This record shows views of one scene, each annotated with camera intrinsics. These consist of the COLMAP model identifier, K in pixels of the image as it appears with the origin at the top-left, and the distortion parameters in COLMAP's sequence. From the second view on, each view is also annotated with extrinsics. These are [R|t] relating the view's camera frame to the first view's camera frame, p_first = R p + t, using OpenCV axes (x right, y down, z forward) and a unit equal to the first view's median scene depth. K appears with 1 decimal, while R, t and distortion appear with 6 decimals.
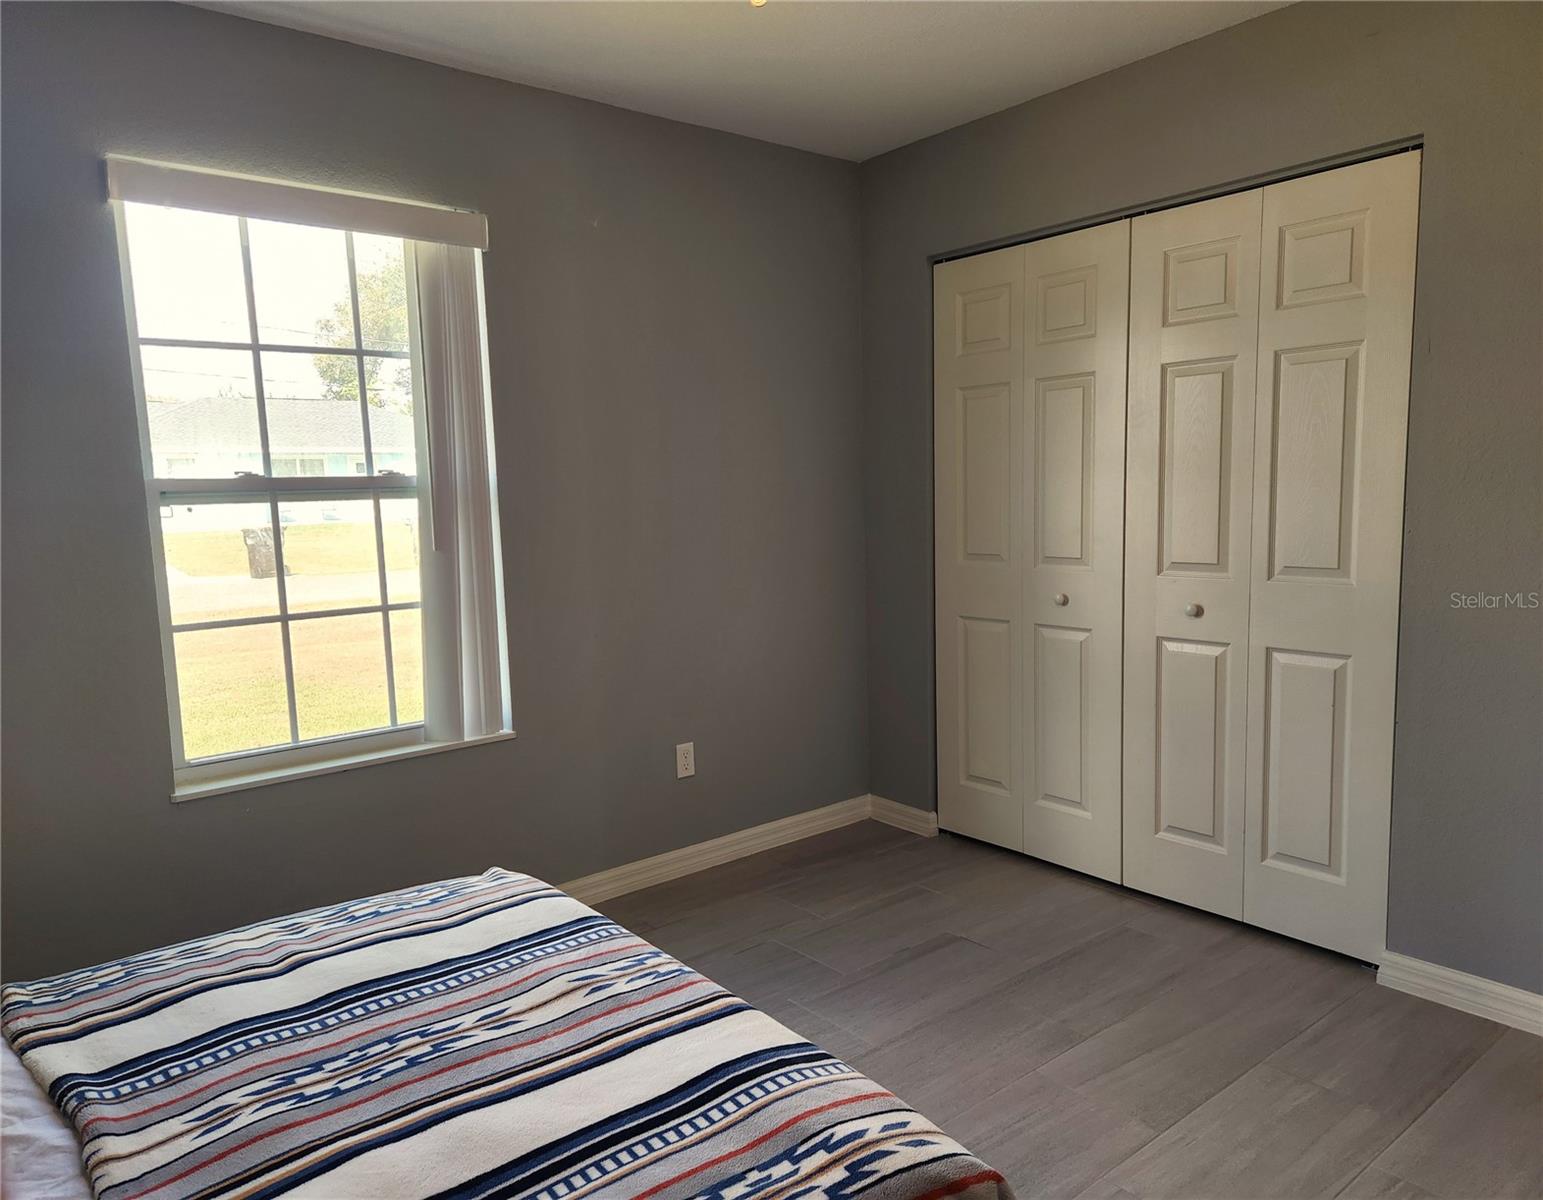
lens RADIAL K [[1057.4, 0, 767.4], [0, 1057.4, 595.2], [0, 0, 1]] dist [-0.007005, 0.002611]
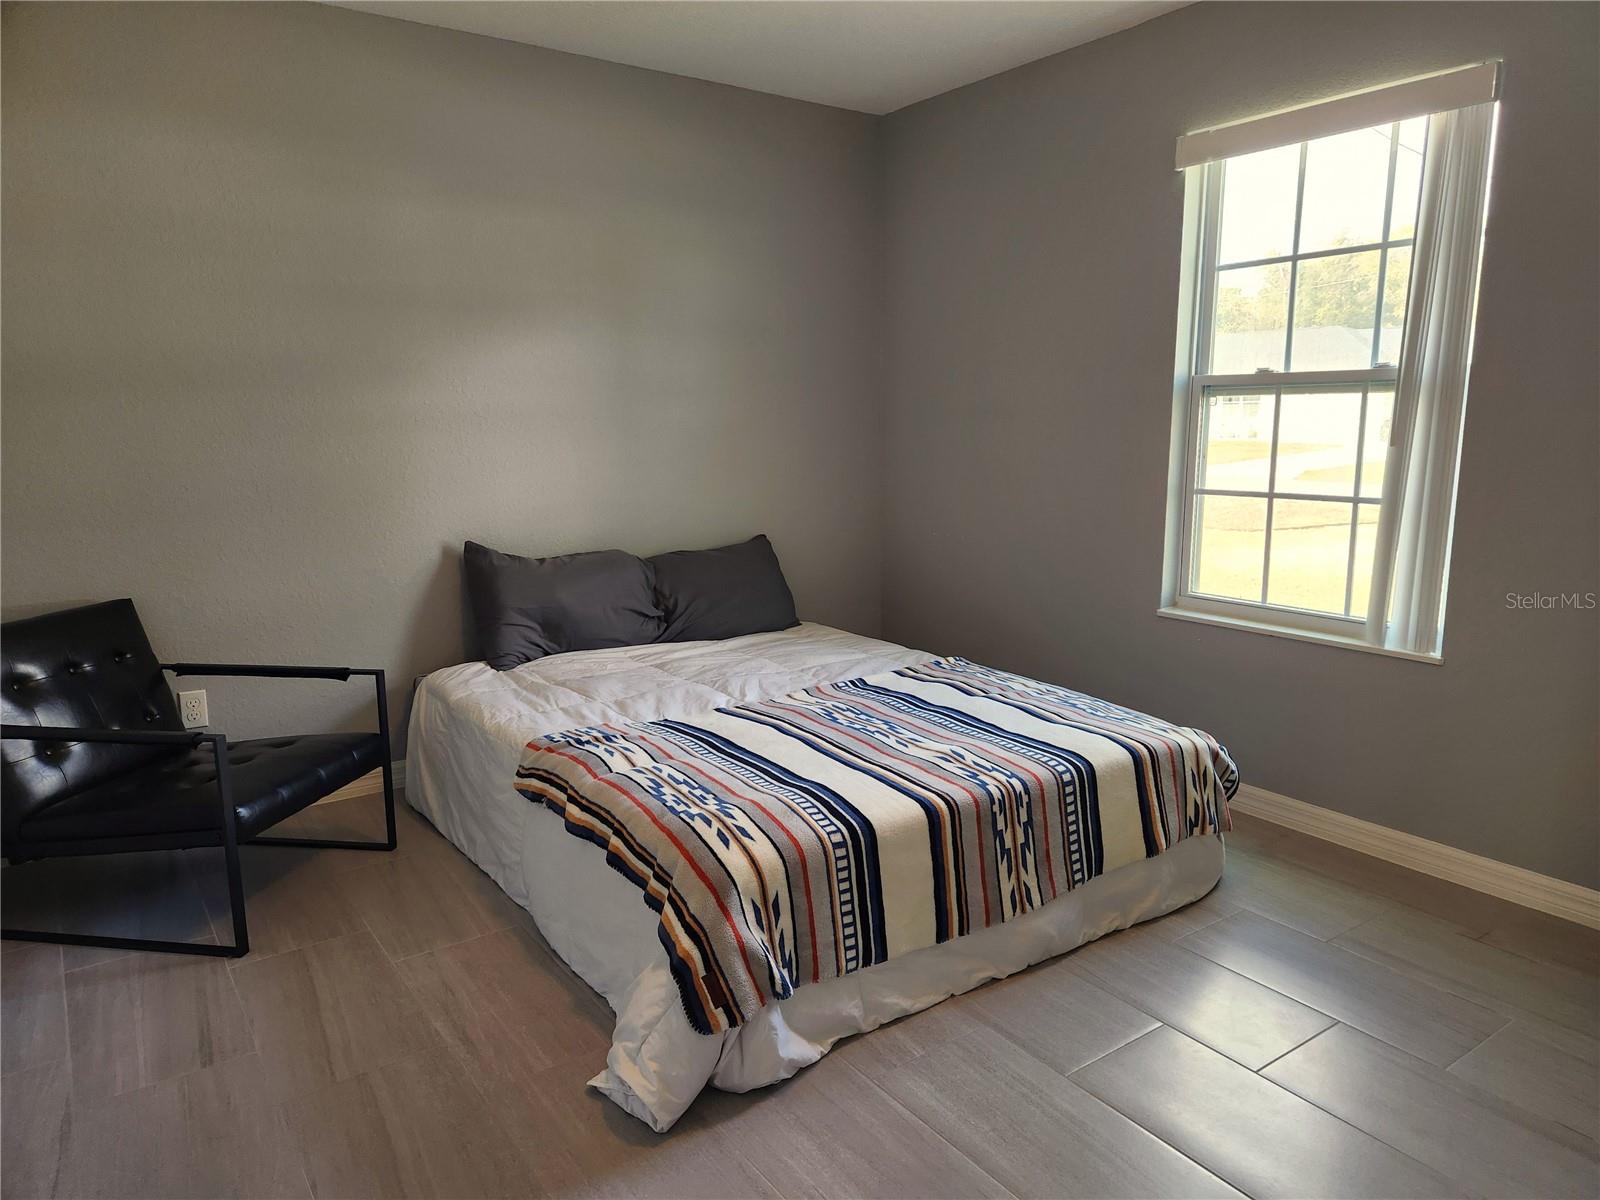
lens RADIAL K [[1053.6, 0, 801.4], [0, 1053.6, 588.8], [0, 0, 1]] dist [0.002087, -0.005147]
pose [[-0.084465, 0.199137, -0.976325, 0.773093], [-0.090848, 0.974206, 0.206564, -0.073610], [0.992276, 0.106145, -0.064195, 0.592201]]
